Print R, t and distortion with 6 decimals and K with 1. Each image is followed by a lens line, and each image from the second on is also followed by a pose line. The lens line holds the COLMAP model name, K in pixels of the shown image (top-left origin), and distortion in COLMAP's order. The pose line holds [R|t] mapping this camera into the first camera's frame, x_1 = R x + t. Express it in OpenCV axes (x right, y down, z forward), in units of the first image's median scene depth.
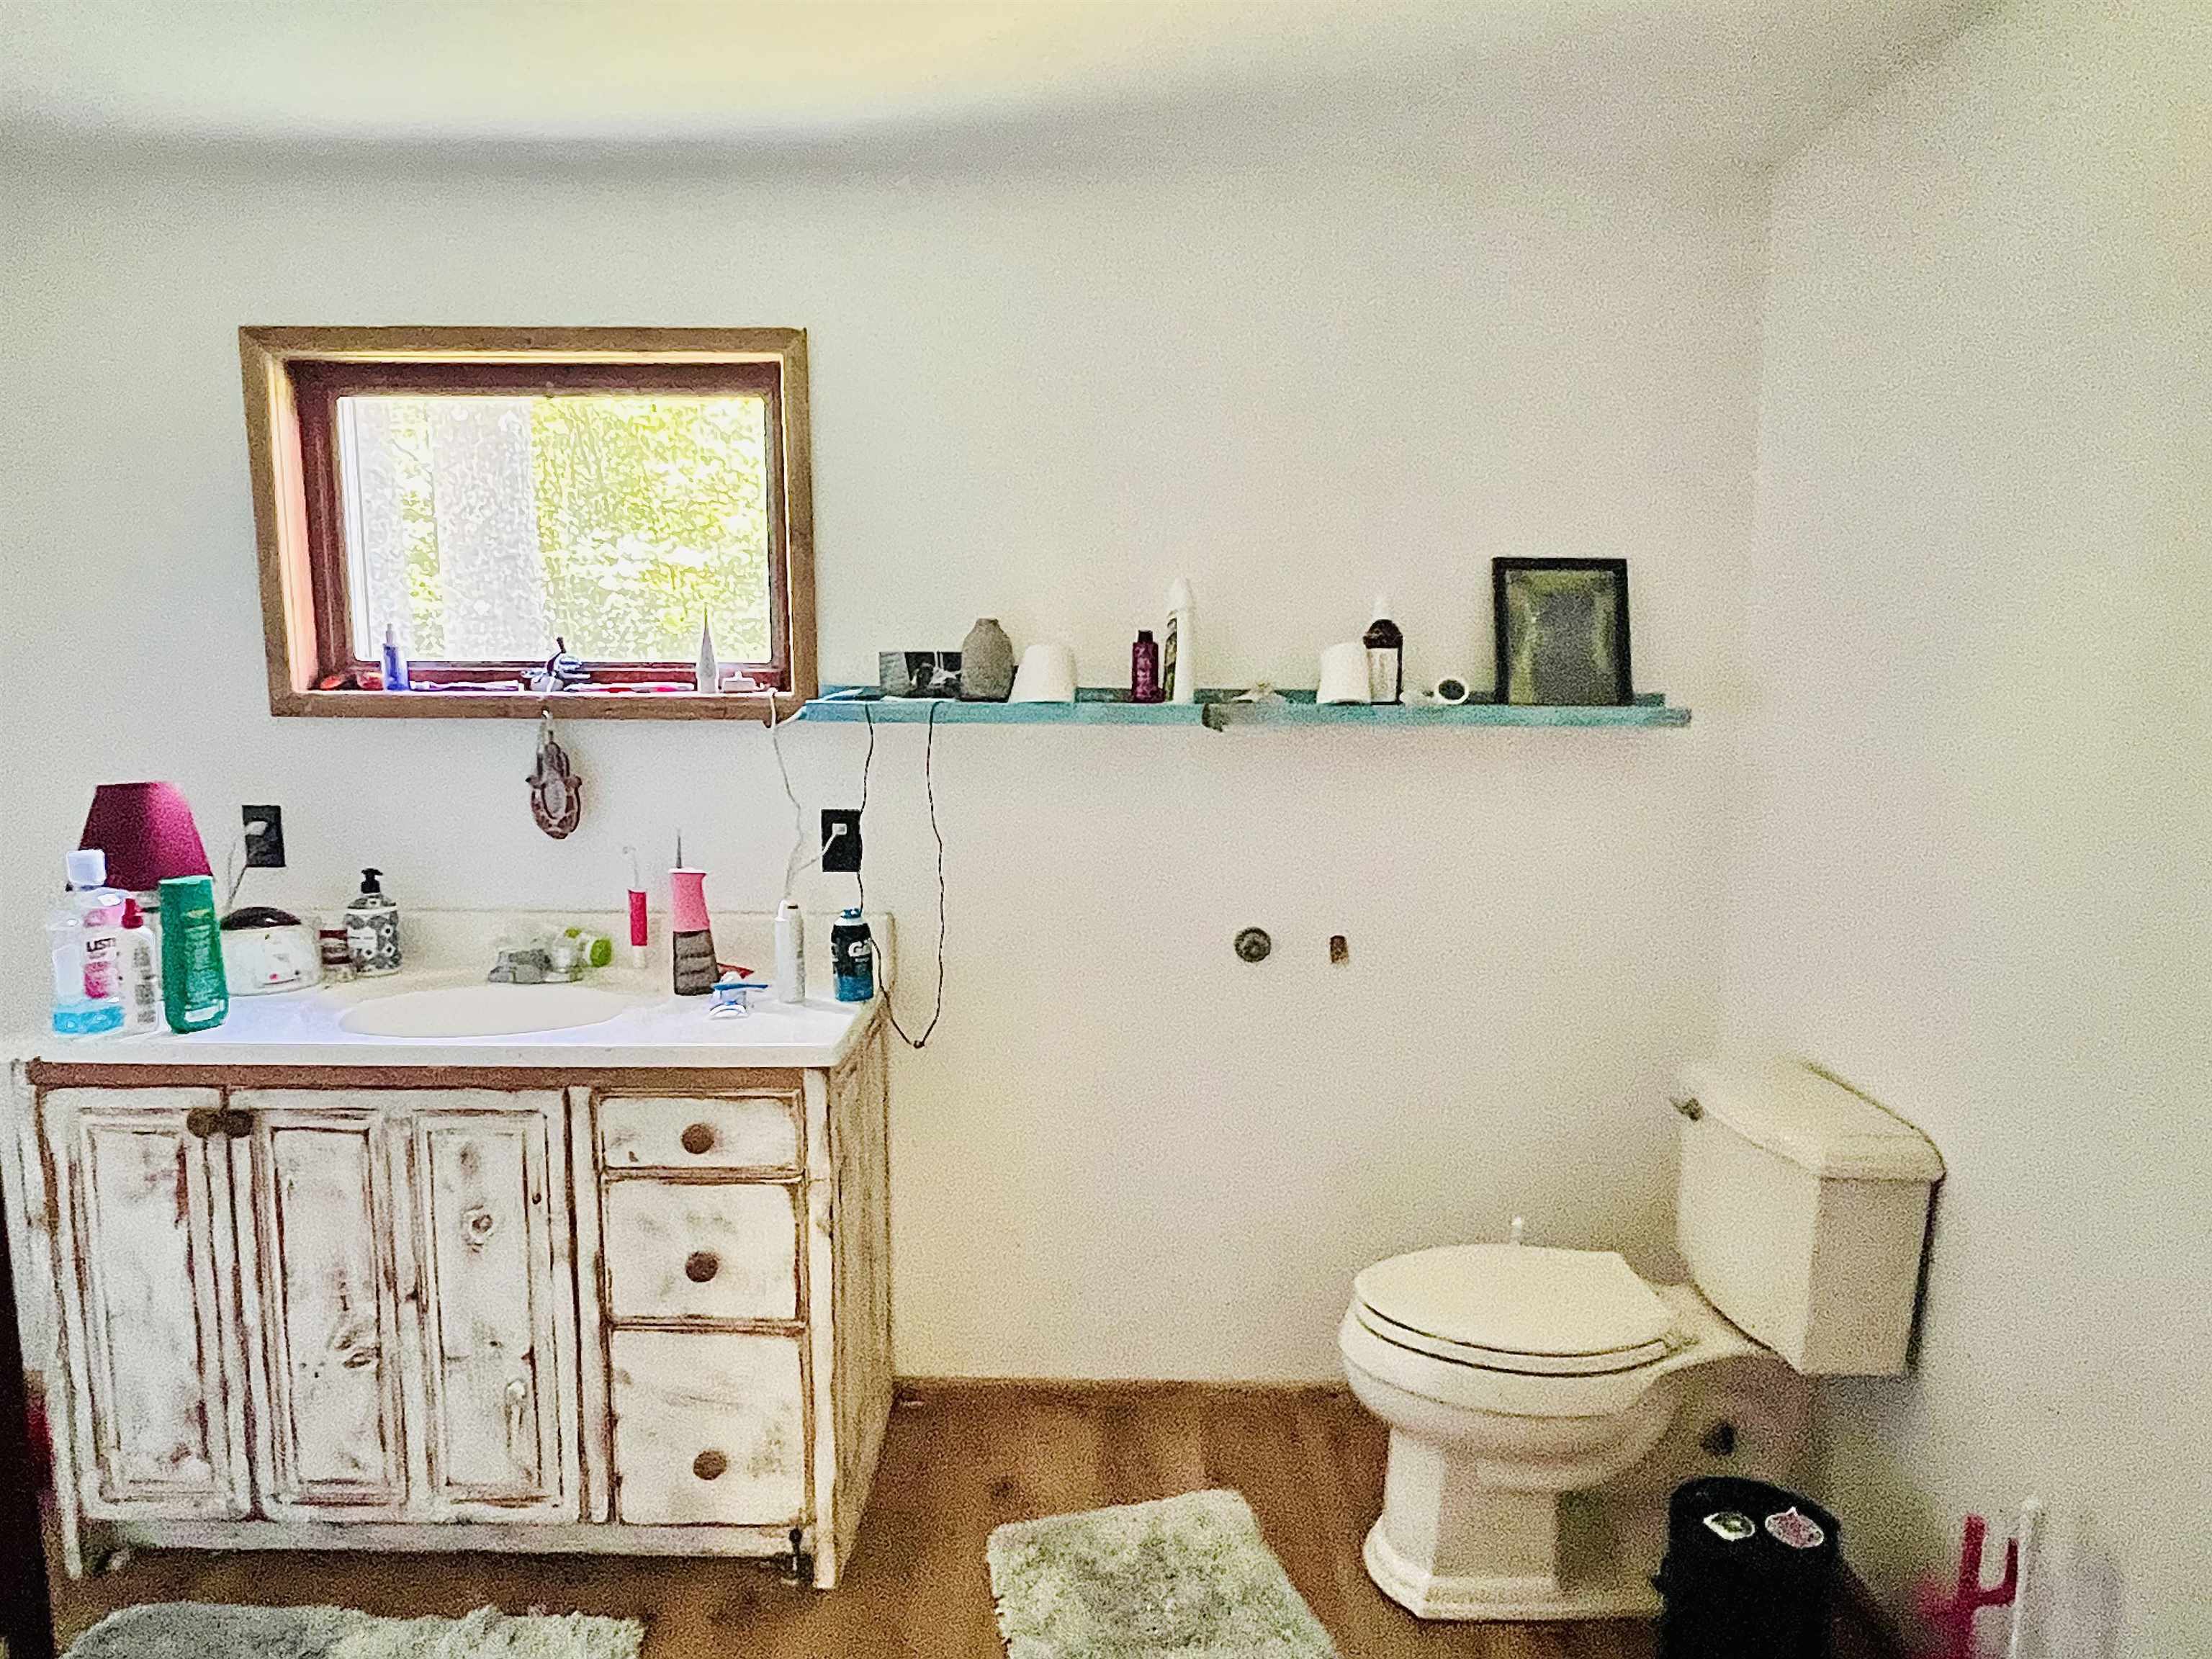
lens RADIAL K [[1411.0, 0, 1104.3], [0, 1411.0, 829.7], [0, 0, 1]] dist [-0.007342, -0.001786]
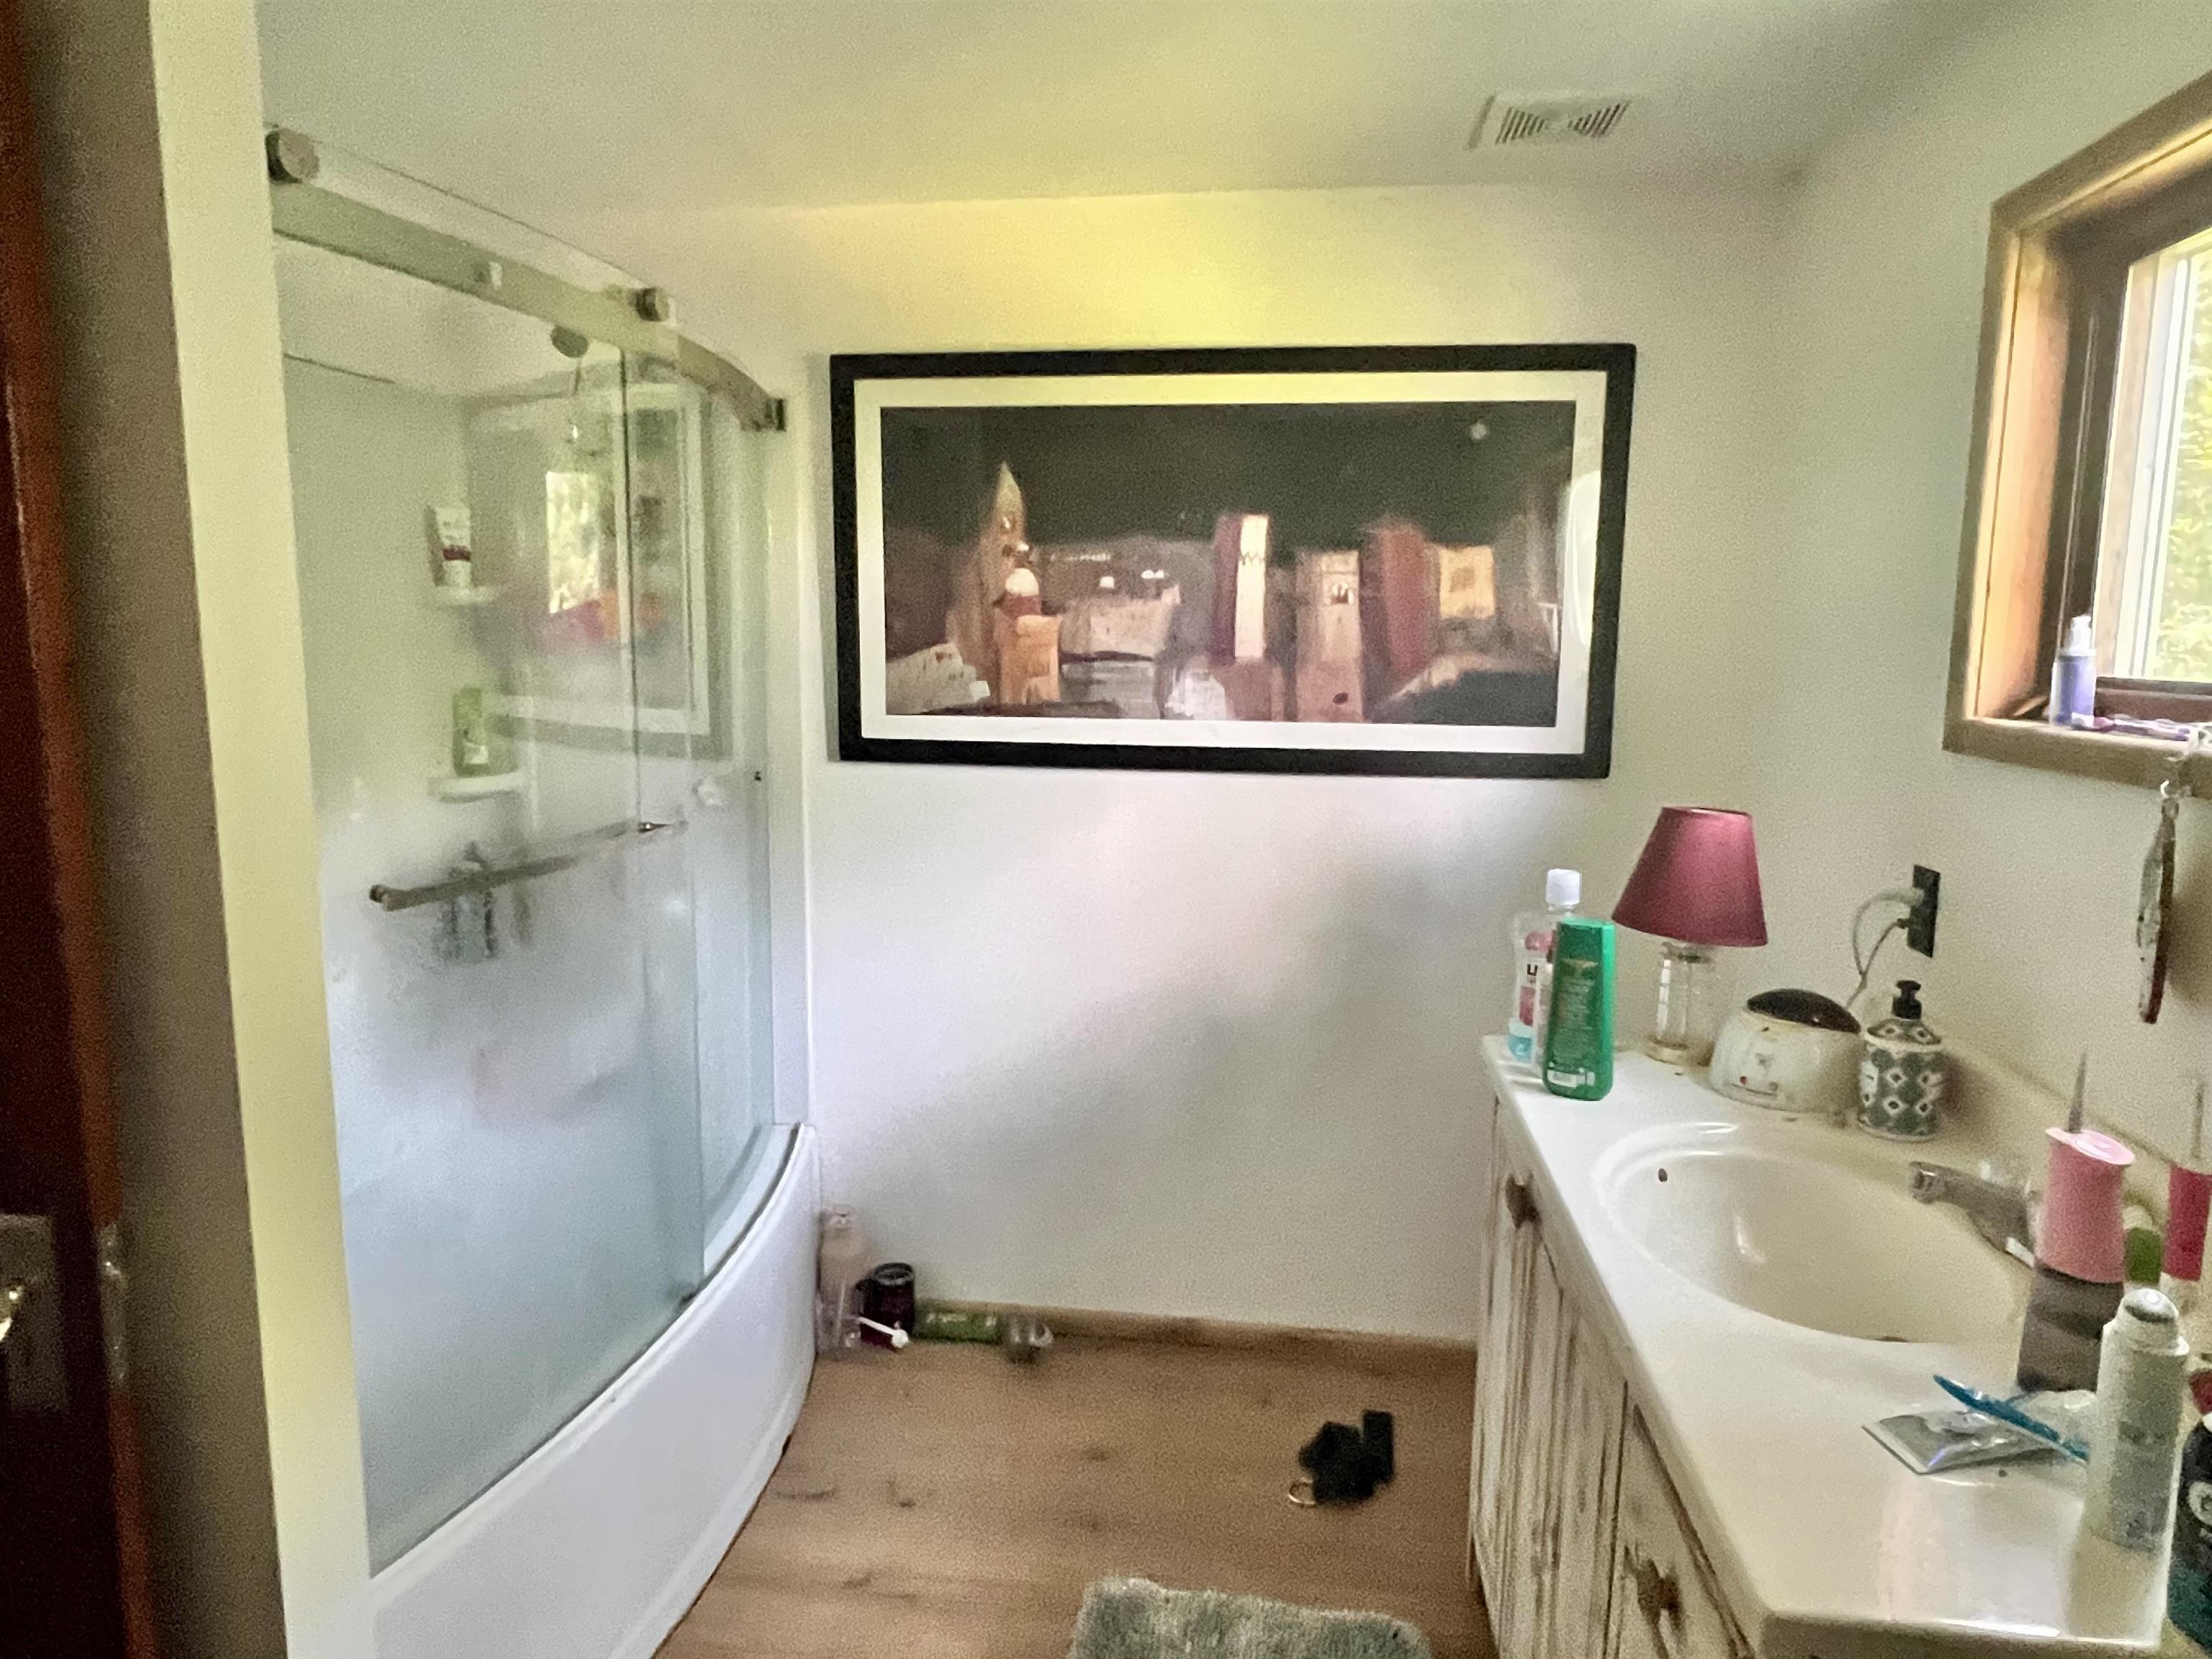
lens RADIAL K [[1411.0, 0, 1104.8], [0, 1411.0, 822.7], [0, 0, 1]] dist [-0.007342, -0.001786]
pose [[-0.121451, 0.121755, -0.985102, 0.177852], [-0.151615, 0.978527, 0.139634, -0.082031], [0.980950, 0.166315, -0.100383, 0.678403]]
